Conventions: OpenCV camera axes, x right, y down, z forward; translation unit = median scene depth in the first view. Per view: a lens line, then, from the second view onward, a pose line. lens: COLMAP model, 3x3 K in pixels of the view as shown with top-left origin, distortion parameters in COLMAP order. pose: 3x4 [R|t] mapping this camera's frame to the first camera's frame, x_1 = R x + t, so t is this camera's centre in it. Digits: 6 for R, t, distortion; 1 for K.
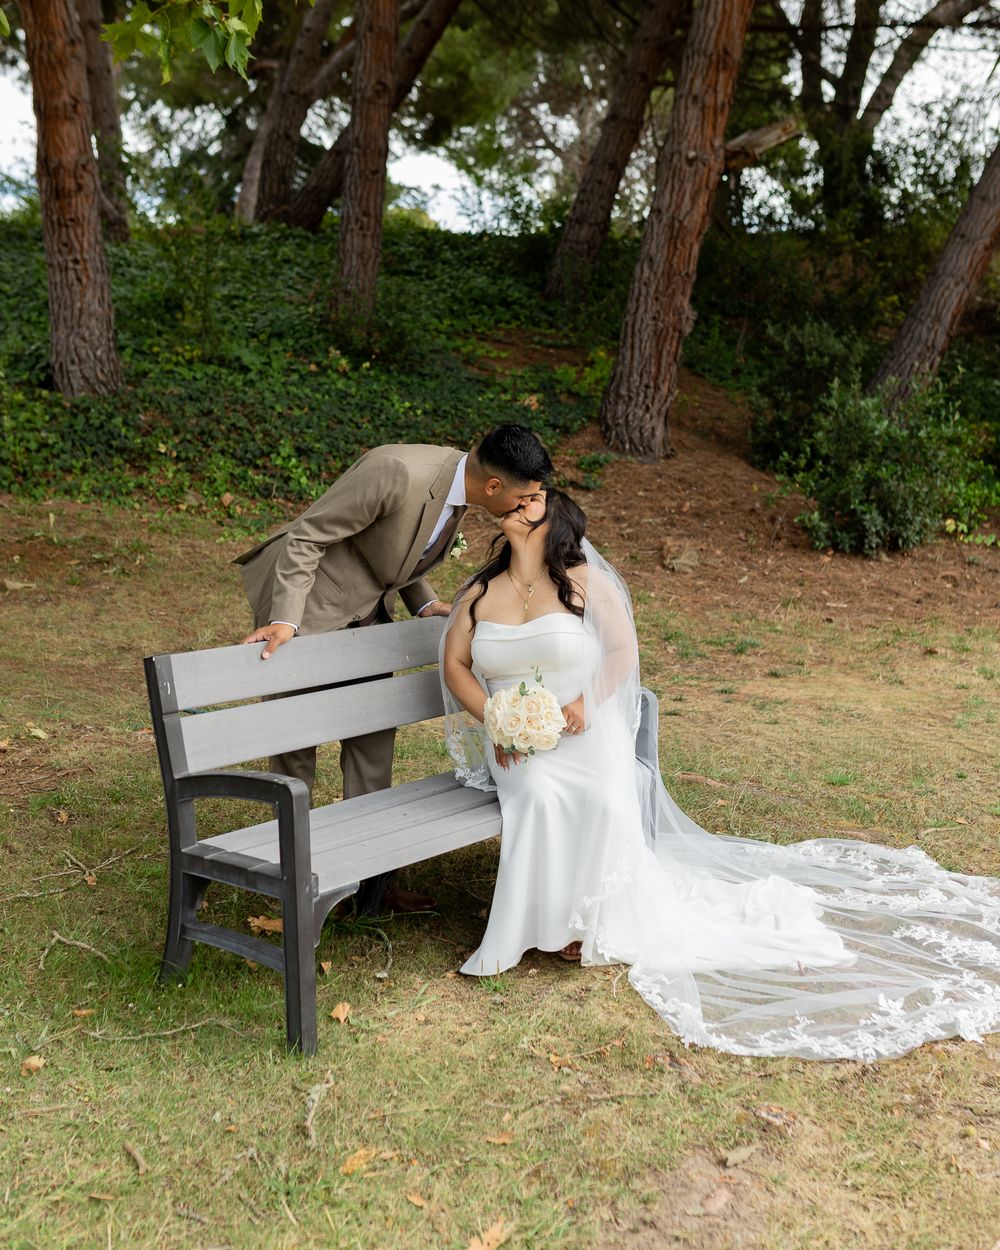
lens RADIAL K [[1481.1, 0, 500.3], [0, 1481.1, 622.1], [0, 0, 1]] dist [-0.002141, 0.000000]
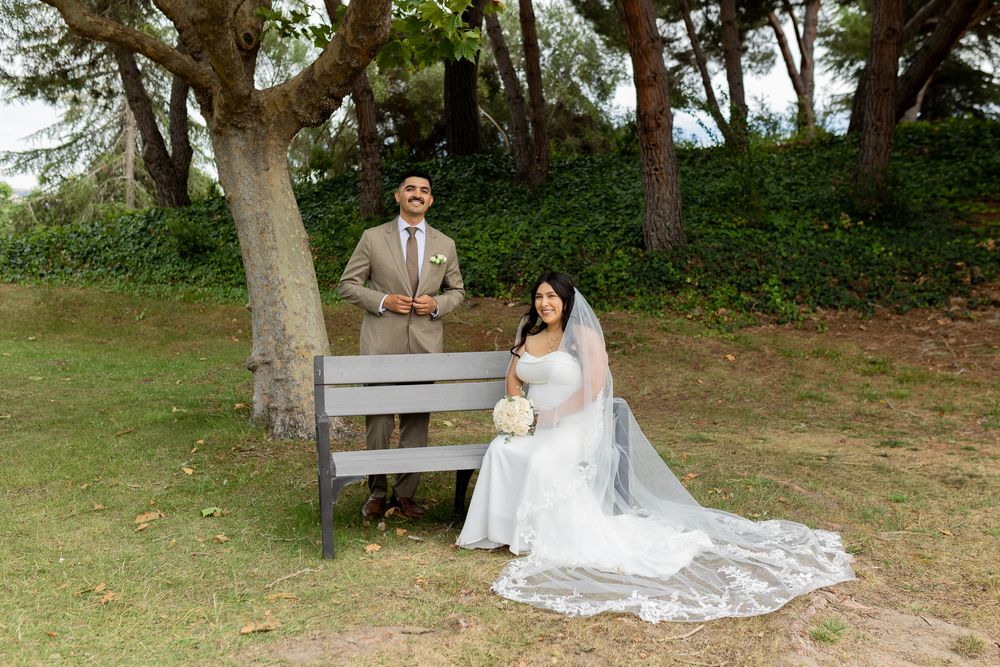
lens RADIAL K [[1008.8, 0, 499.7], [0, 1008.8, 335.6], [0, 0, 1]] dist [0.008016, 0.000000]
pose [[0.788259, 0.014595, -0.615170, 0.270194], [-0.065242, 0.996066, -0.059968, 0.019499], [0.611875, 0.087405, 0.786110, 0.025907]]
